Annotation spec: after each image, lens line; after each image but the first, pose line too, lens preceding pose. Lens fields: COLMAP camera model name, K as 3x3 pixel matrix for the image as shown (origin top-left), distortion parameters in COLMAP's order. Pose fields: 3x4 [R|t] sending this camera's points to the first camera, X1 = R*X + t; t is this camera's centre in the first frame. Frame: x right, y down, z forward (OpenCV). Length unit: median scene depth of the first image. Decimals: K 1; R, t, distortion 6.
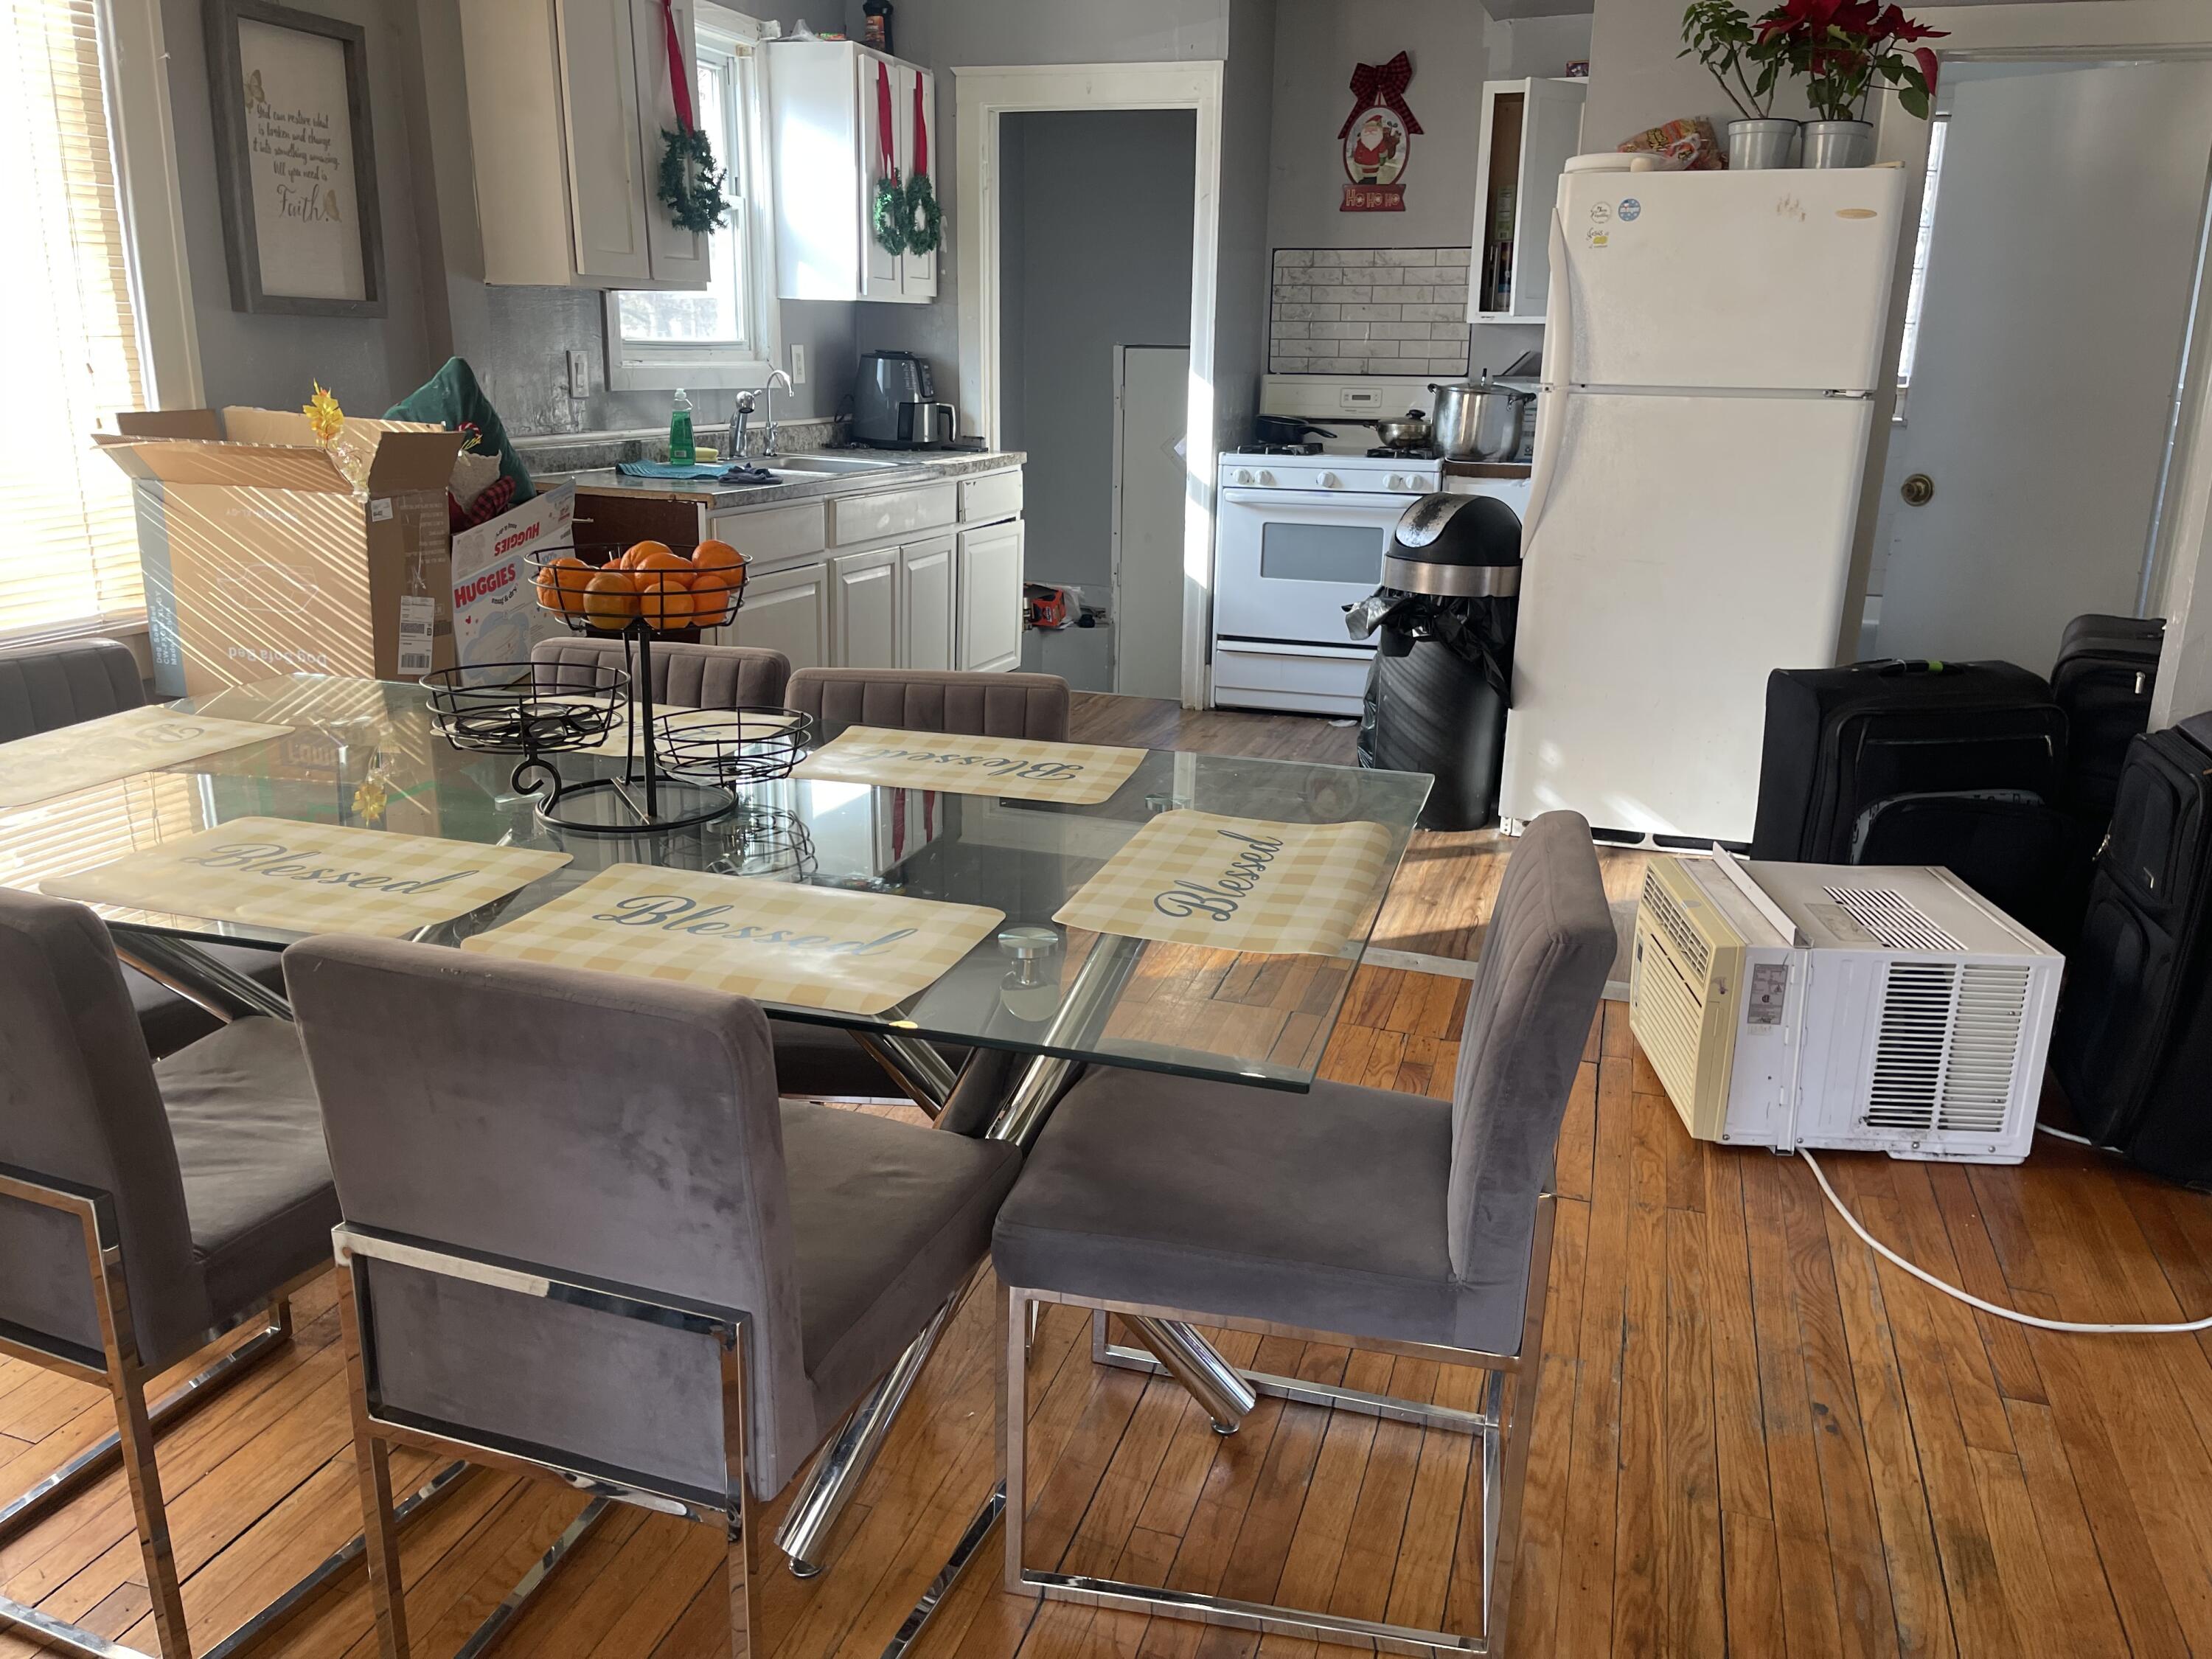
lens RADIAL K [[1653.0, 0, 1104.7], [0, 1653.0, 829.4], [0, 0, 1]] dist [0.064422, -0.078920]
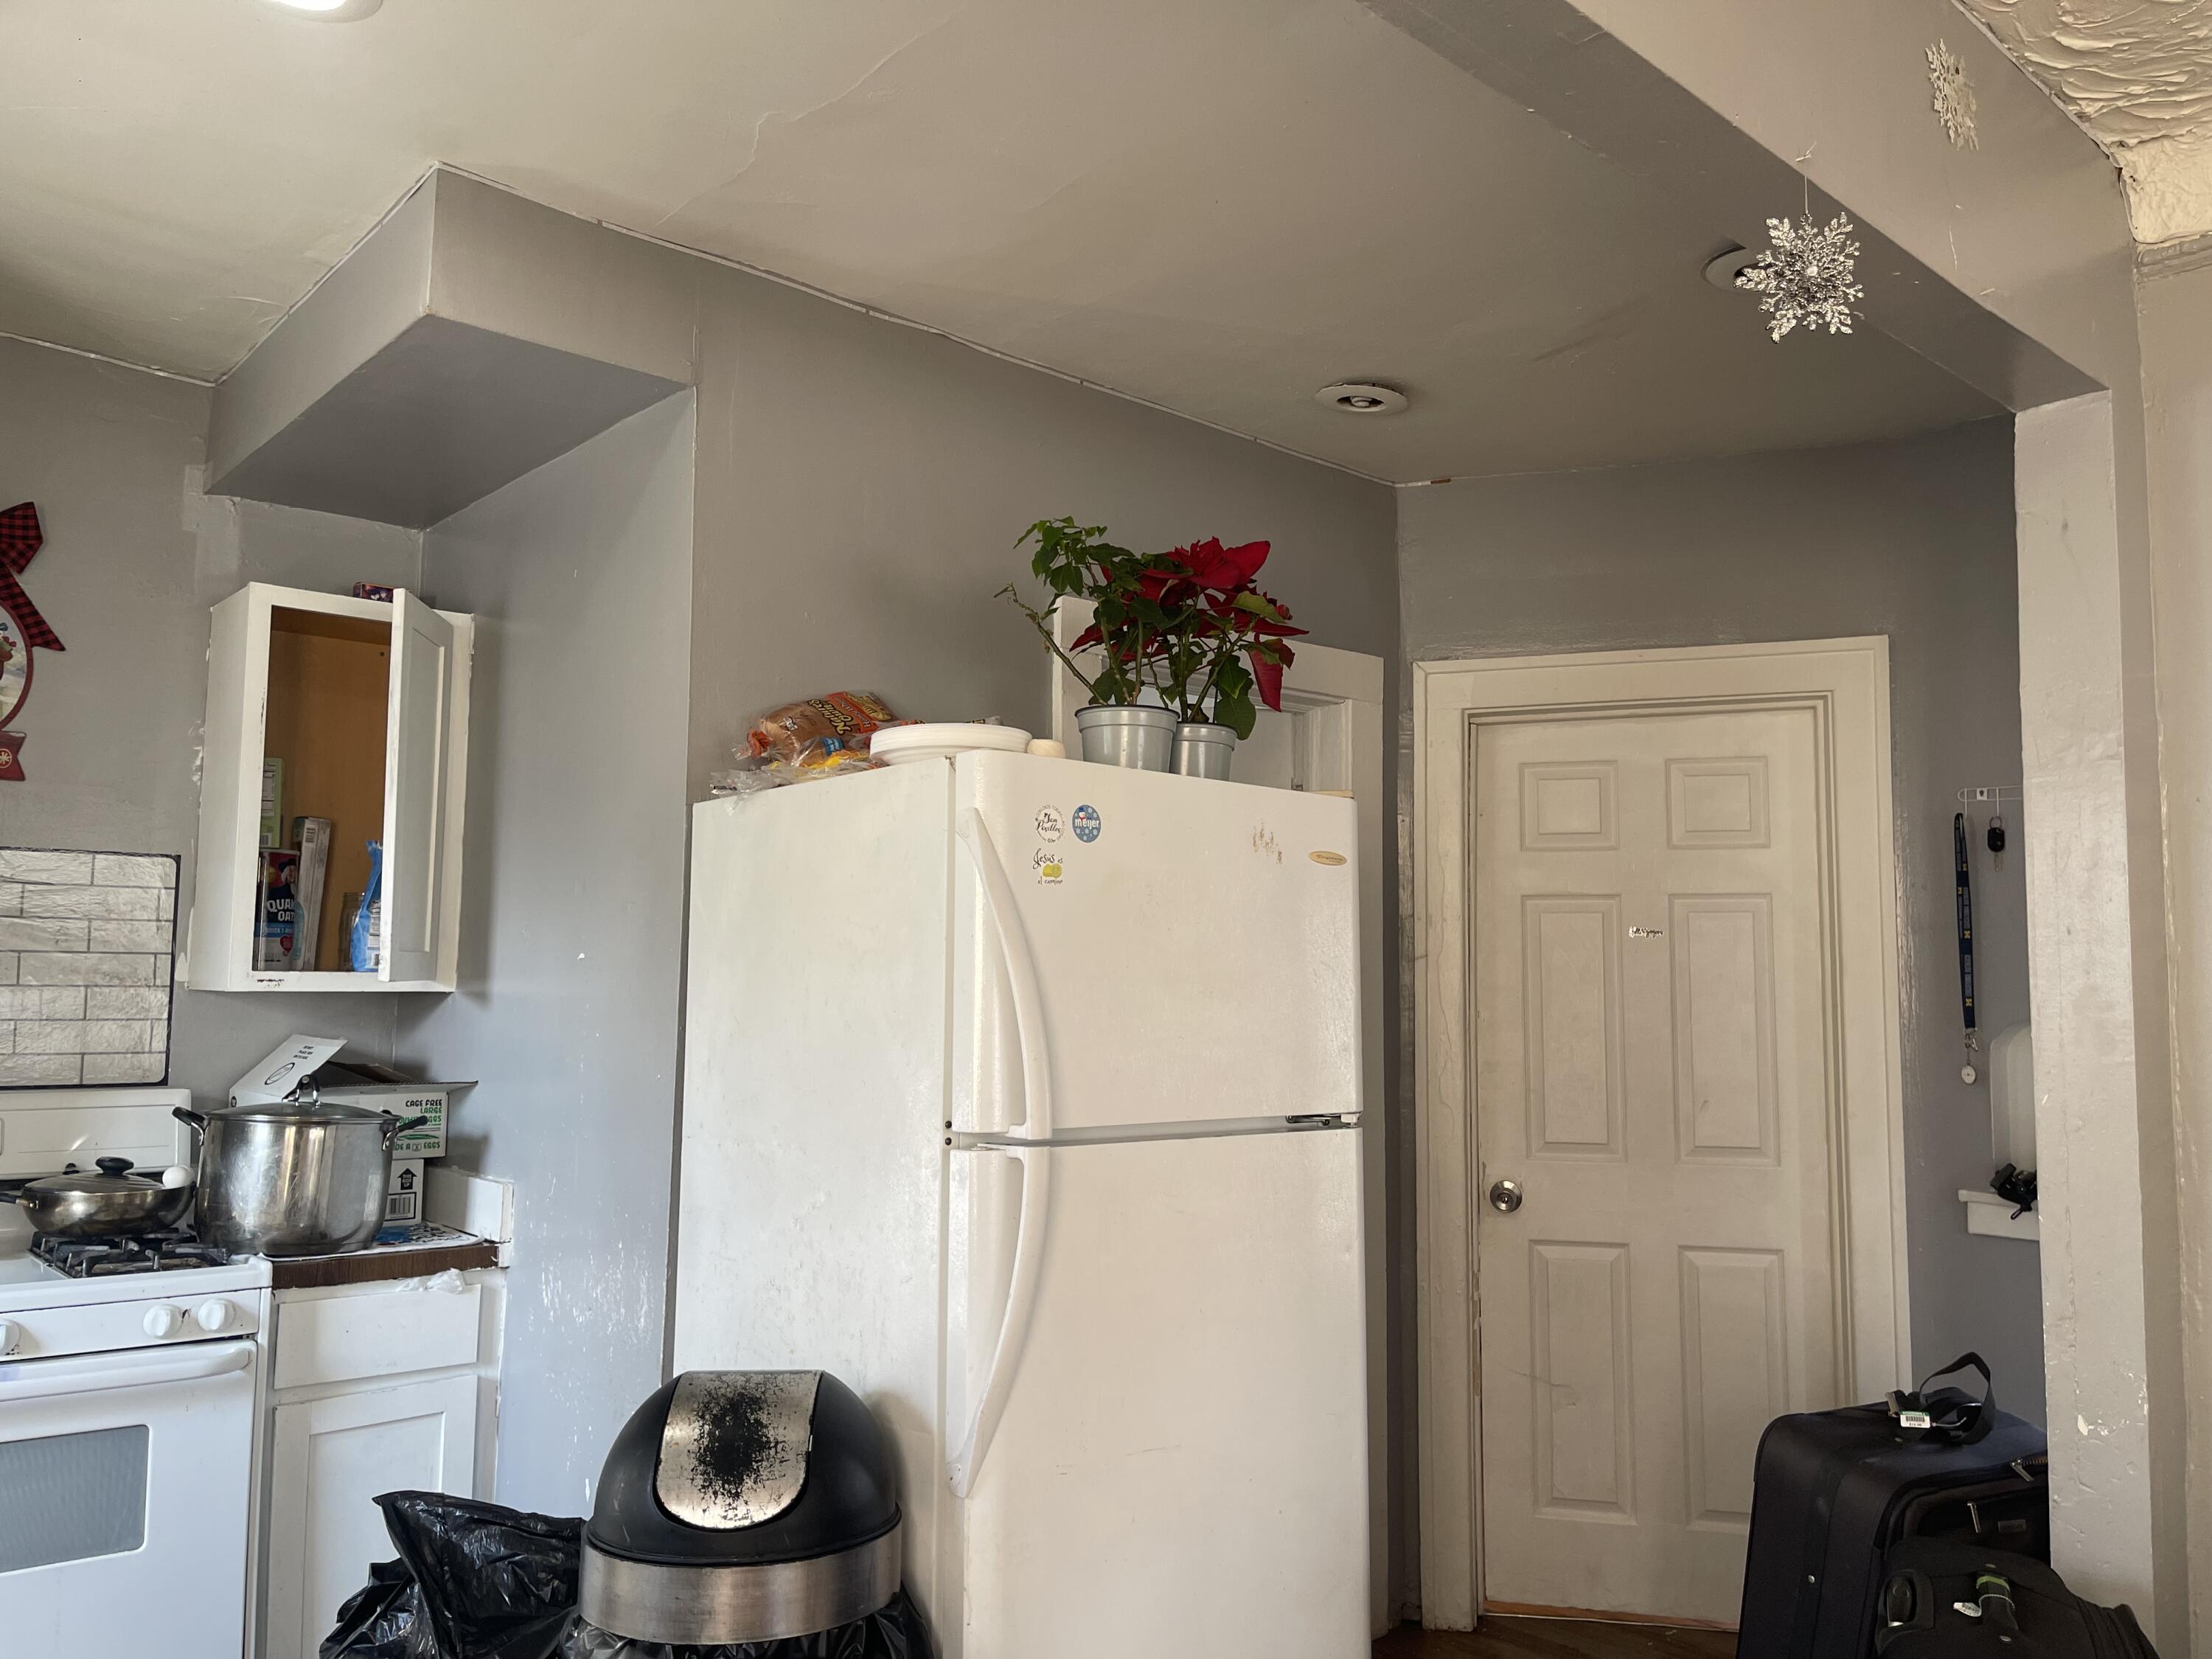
lens RADIAL K [[1653.0, 0, 1111.6], [0, 1653.0, 824.0], [0, 0, 1]] dist [0.064422, -0.078920]
pose [[0.500726, 0.080898, 0.861818, -0.107565], [0.237243, 0.944672, -0.226516, -0.172702], [-0.832460, 0.317883, 0.453829, 0.525441]]
